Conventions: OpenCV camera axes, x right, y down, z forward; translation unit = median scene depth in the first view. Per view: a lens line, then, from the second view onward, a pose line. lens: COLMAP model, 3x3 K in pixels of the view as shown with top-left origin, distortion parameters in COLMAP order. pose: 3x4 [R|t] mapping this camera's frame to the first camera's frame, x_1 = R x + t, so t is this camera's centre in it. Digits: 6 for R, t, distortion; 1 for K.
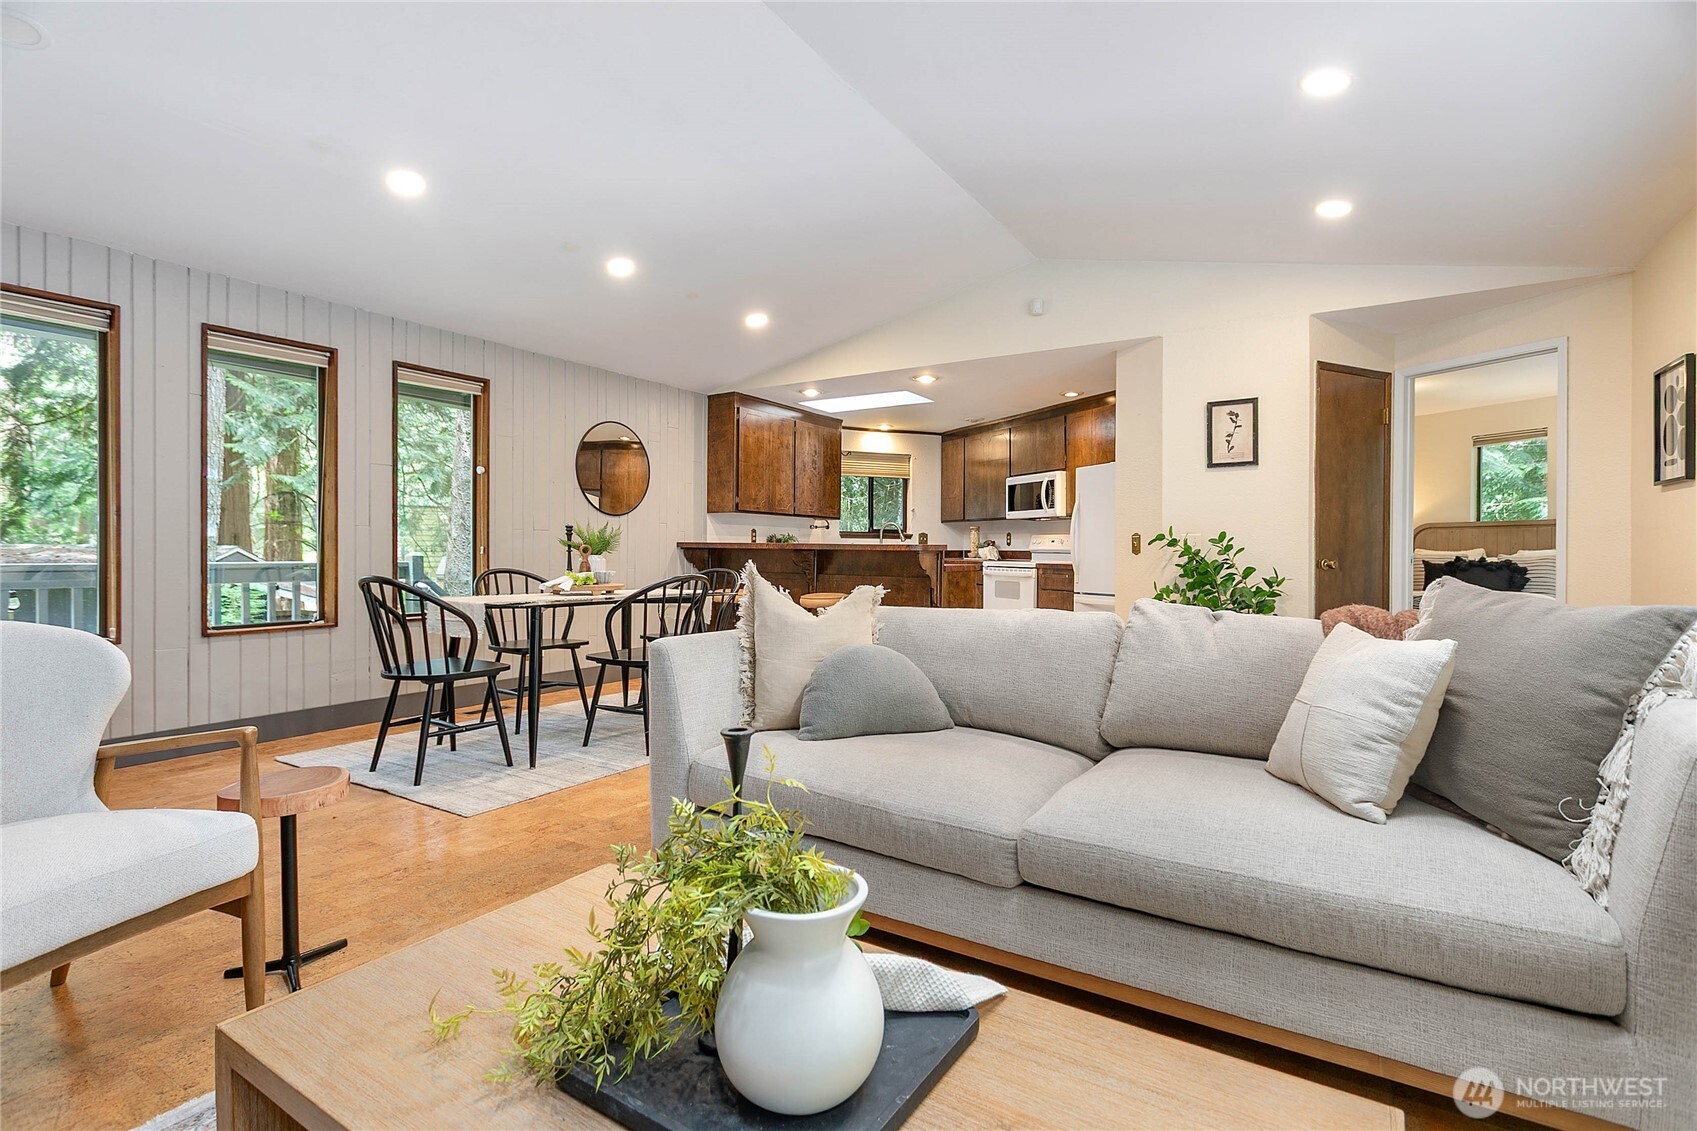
lens RADIAL K [[808.6, 0, 847.8], [0, 808.6, 552.8], [0, 0, 1]] dist [-0.001803, 0.003685]
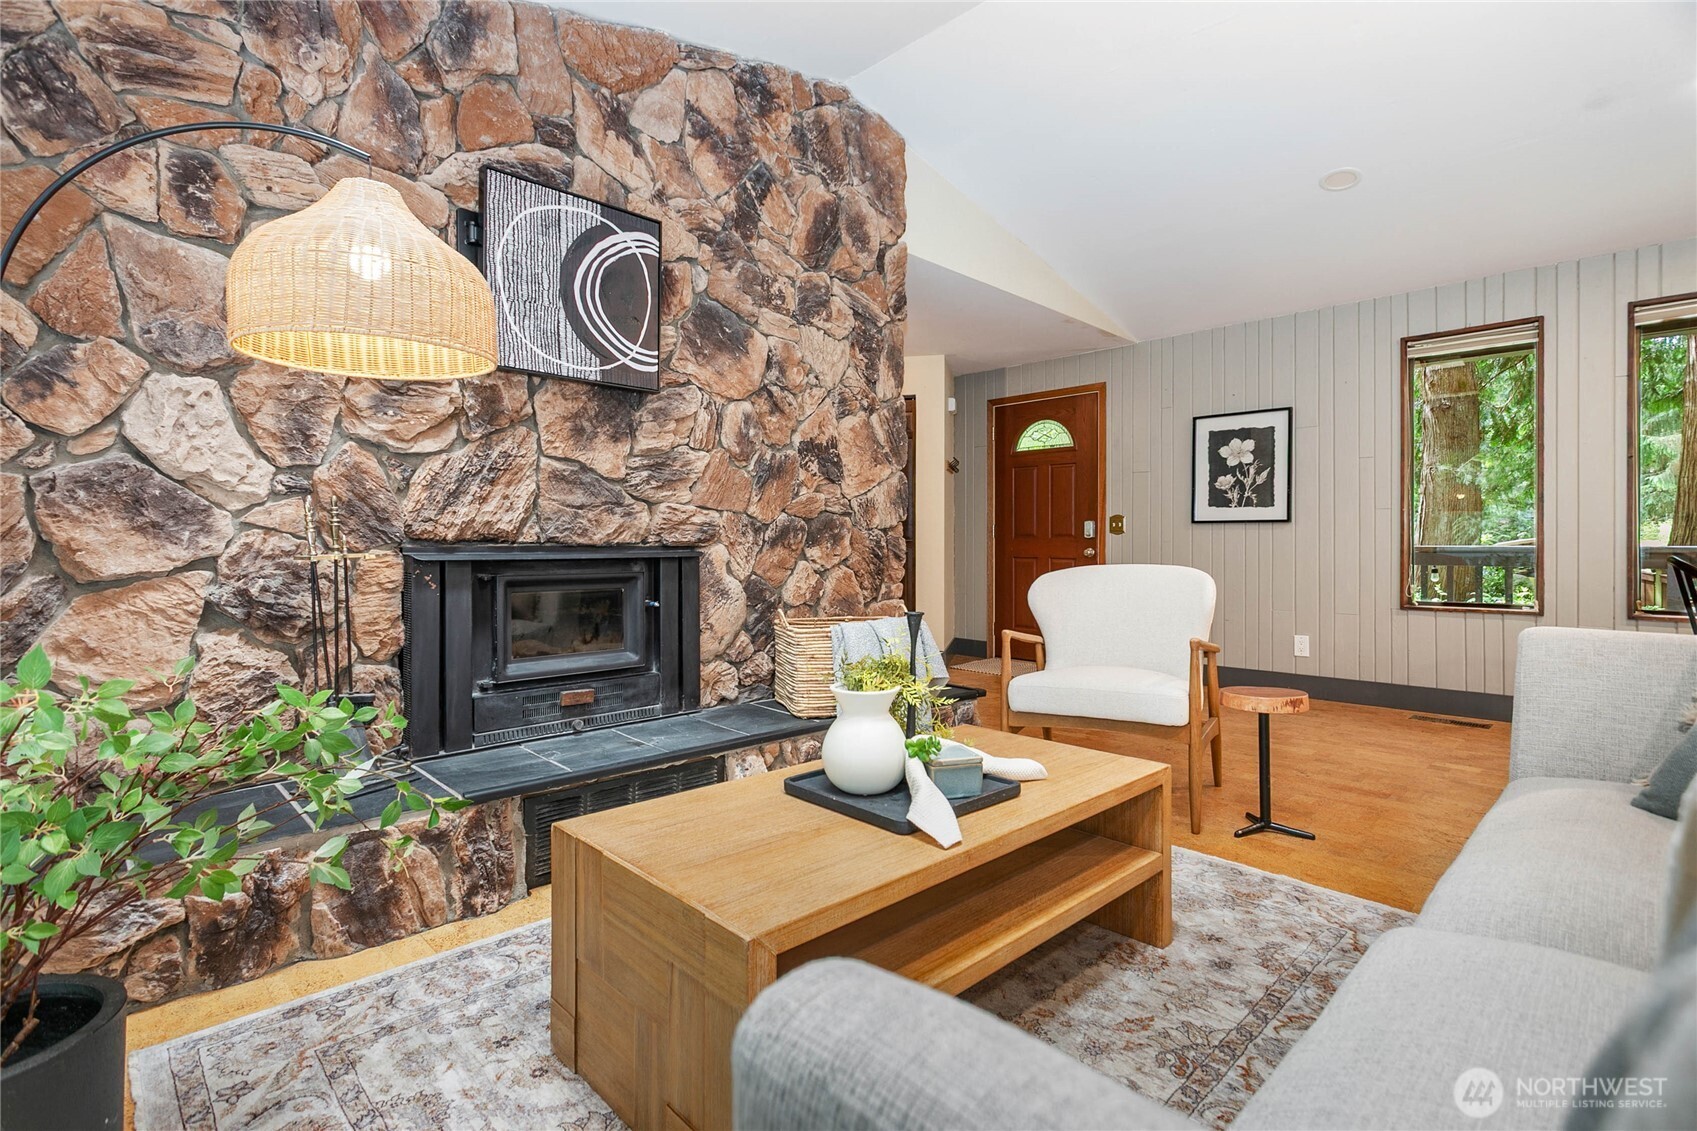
lens RADIAL K [[808.6, 0, 843.7], [0, 808.6, 547.9], [0, 0, 1]] dist [-0.001803, 0.003685]
pose [[-0.236890, 0.002494, -0.971533, 0.248738], [-0.000545, 0.999996, 0.002701, 0.010457], [0.971536, 0.001170, -0.236888, 0.180775]]
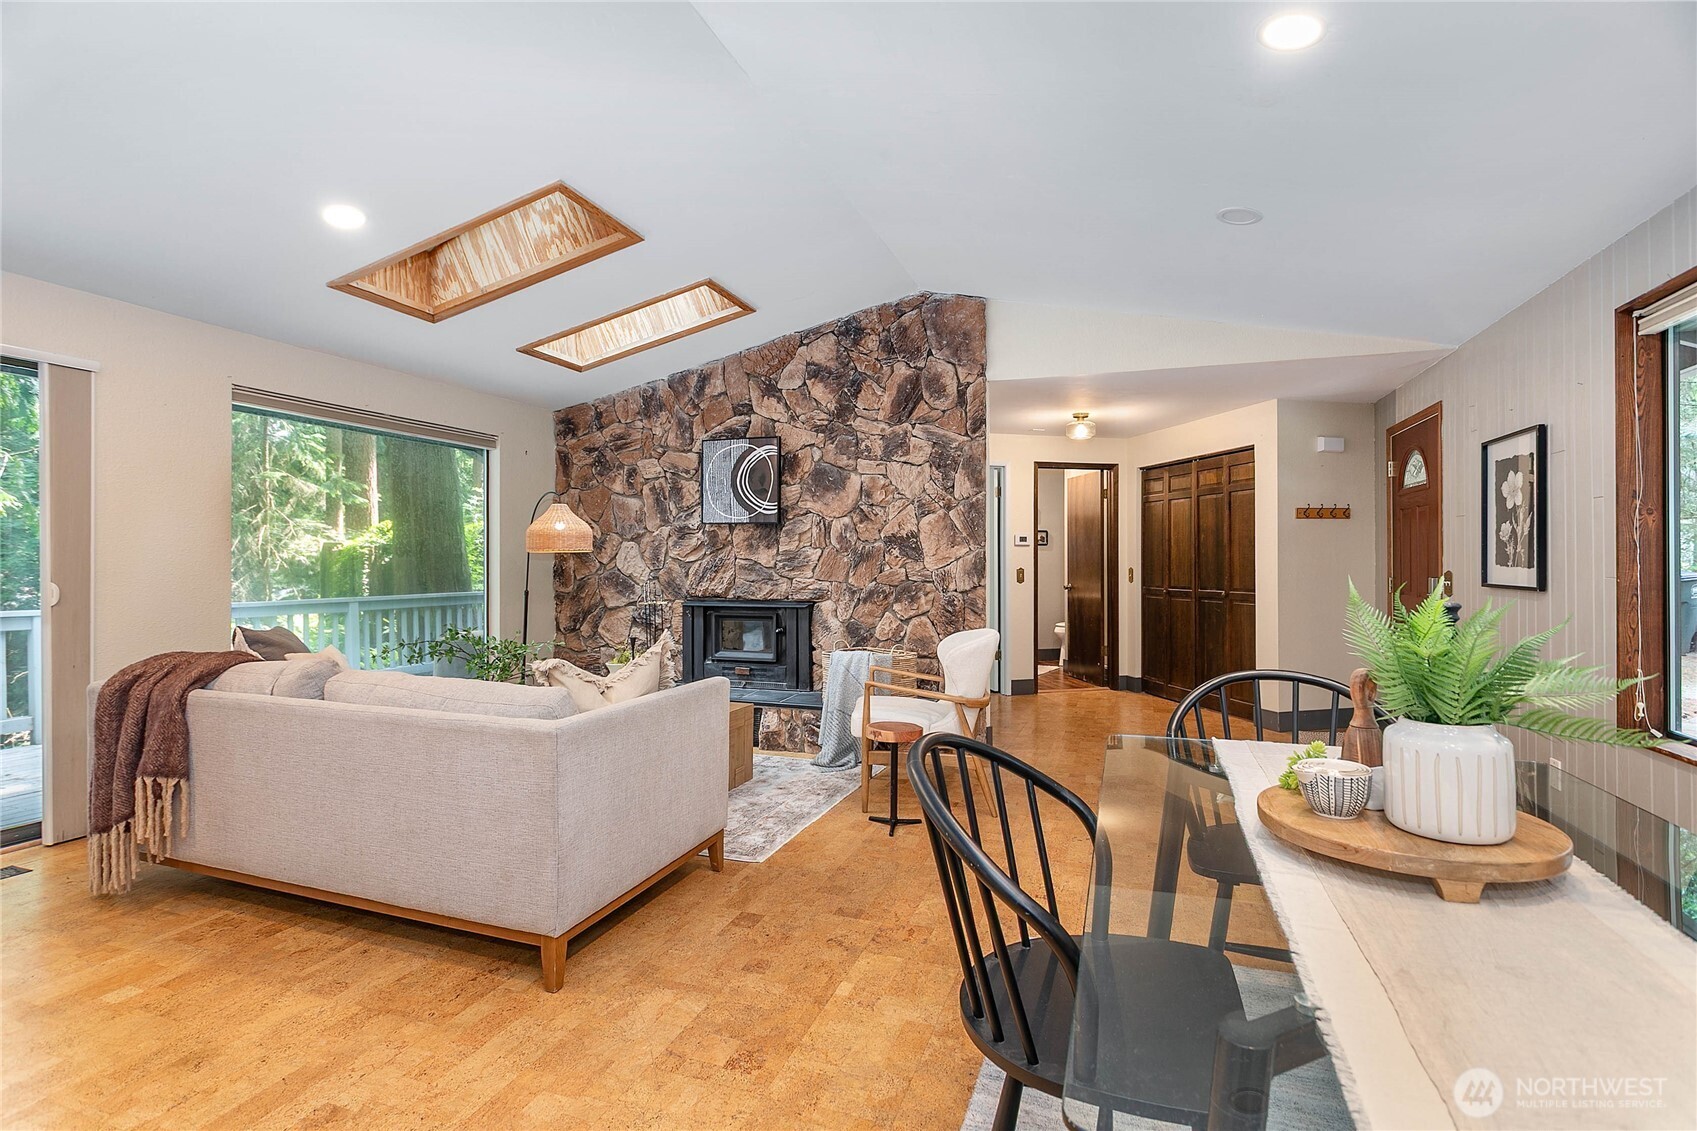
lens RADIAL K [[808.6, 0, 837.1], [0, 808.6, 558.8], [0, 0, 1]] dist [-0.001803, 0.003685]
pose [[-0.979103, -0.001573, -0.203360, -0.050964], [-0.000850, 0.999993, -0.003641, -0.033113], [0.203364, -0.003392, -0.979097, 0.859941]]
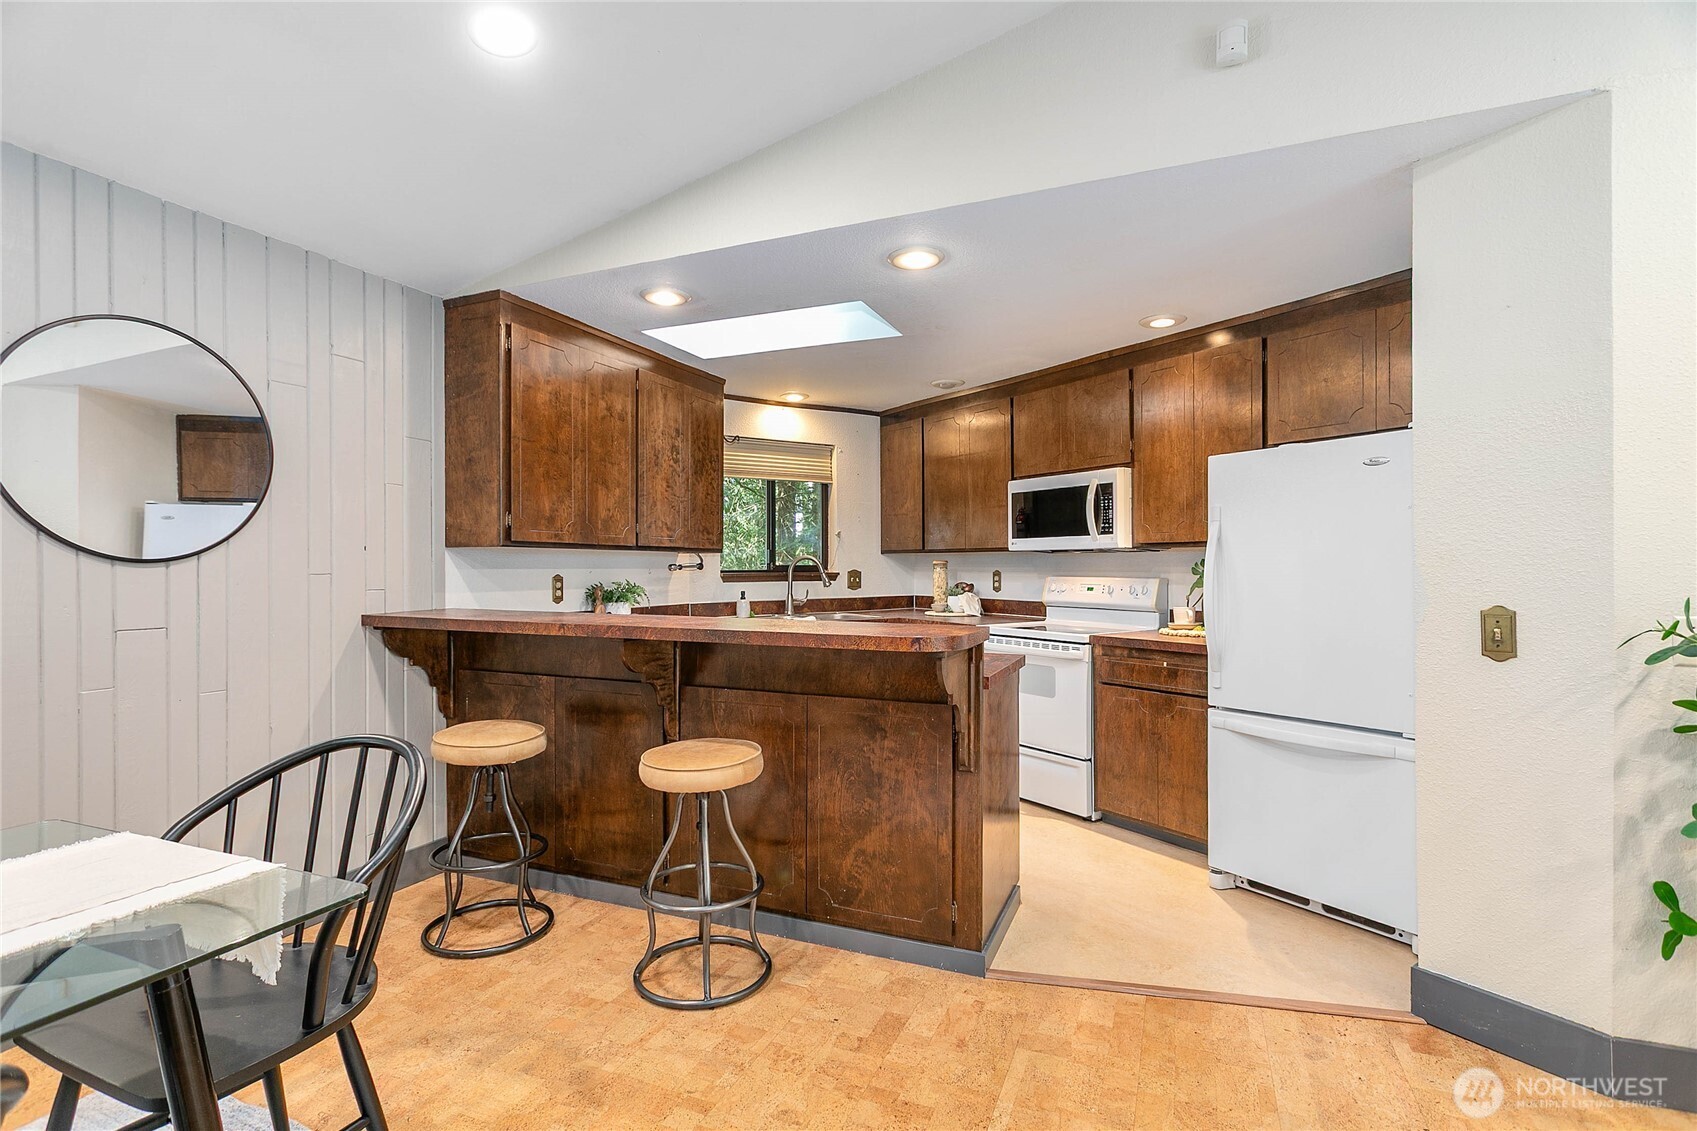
lens RADIAL K [[808.6, 0, 847.7], [0, 808.6, 566.8], [0, 0, 1]] dist [-0.001803, 0.003685]
pose [[0.986845, -0.011297, 0.161276, -0.018815], [0.011307, 0.999936, 0.000860, -0.039990], [-0.161276, 0.000975, 0.986909, 0.549725]]
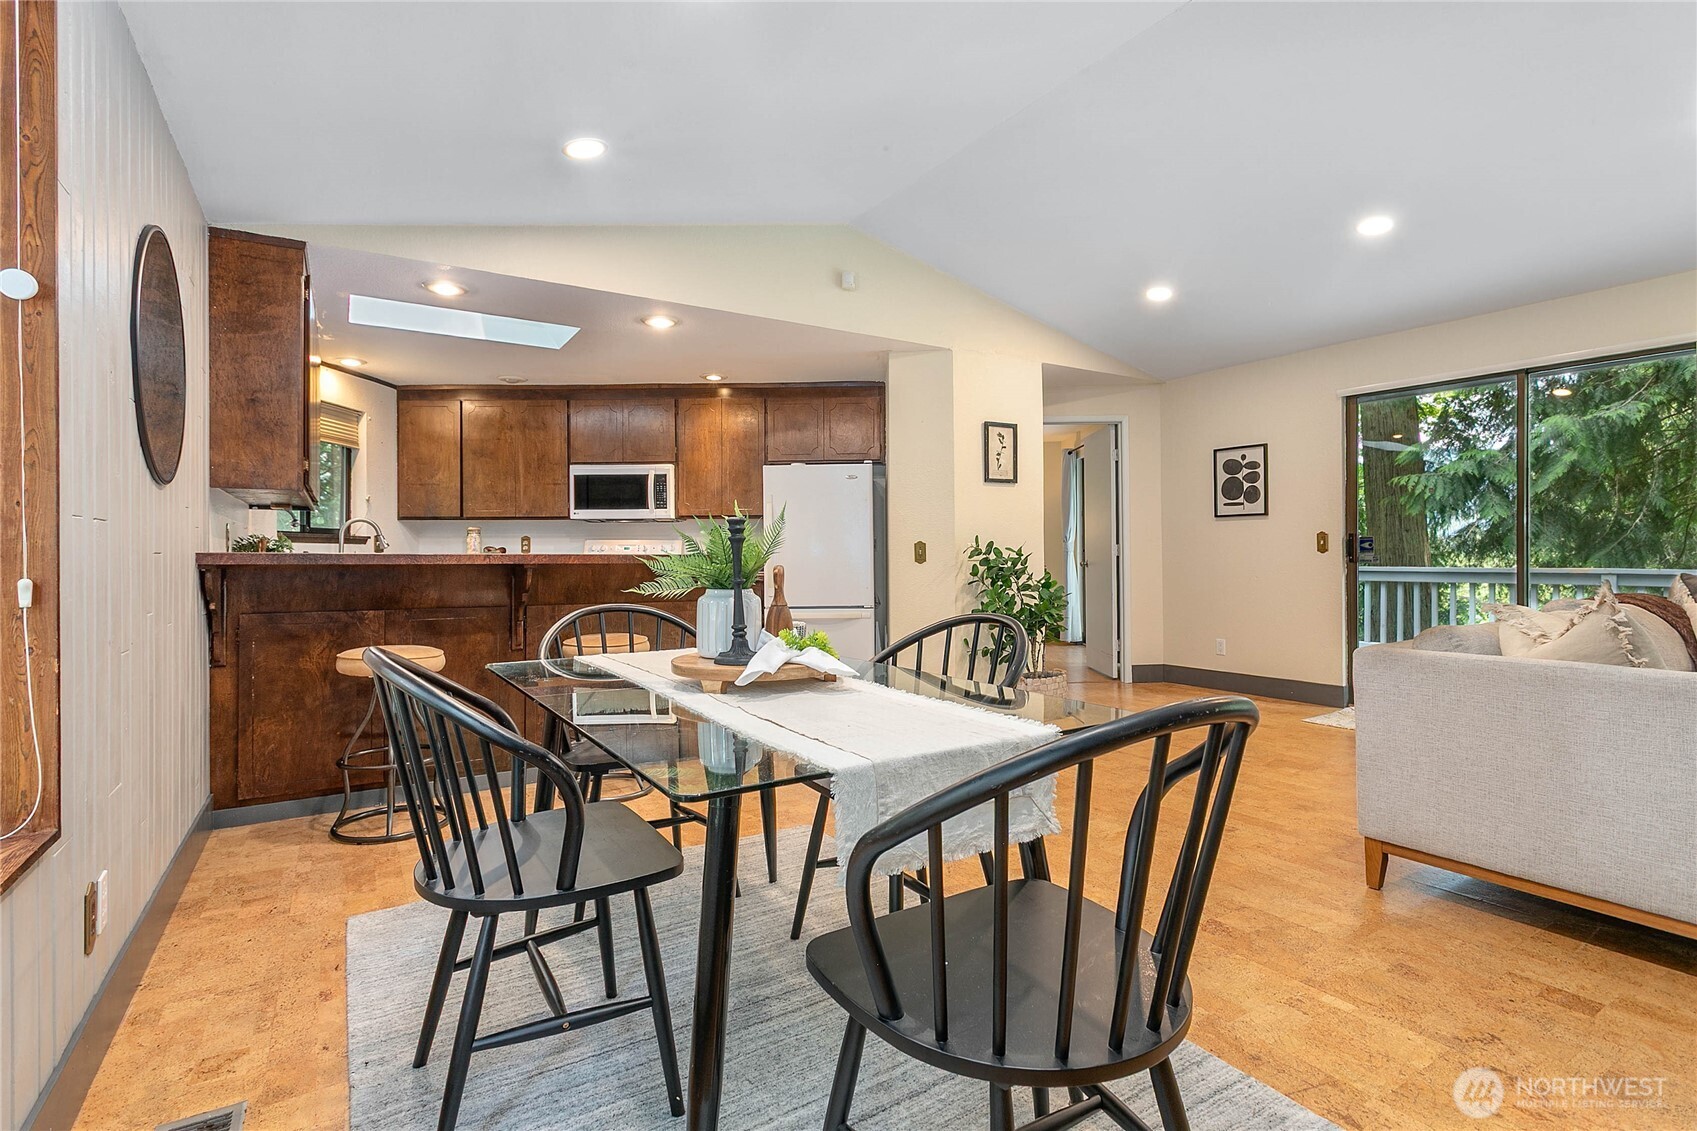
lens RADIAL K [[808.6, 0, 845.7], [0, 808.6, 552.3], [0, 0, 1]] dist [-0.001803, 0.003685]
pose [[0.438391, -0.006930, 0.898758, -0.474978], [0.009081, 0.999953, 0.003281, -0.012800], [-0.898738, 0.006723, 0.438434, 0.540967]]
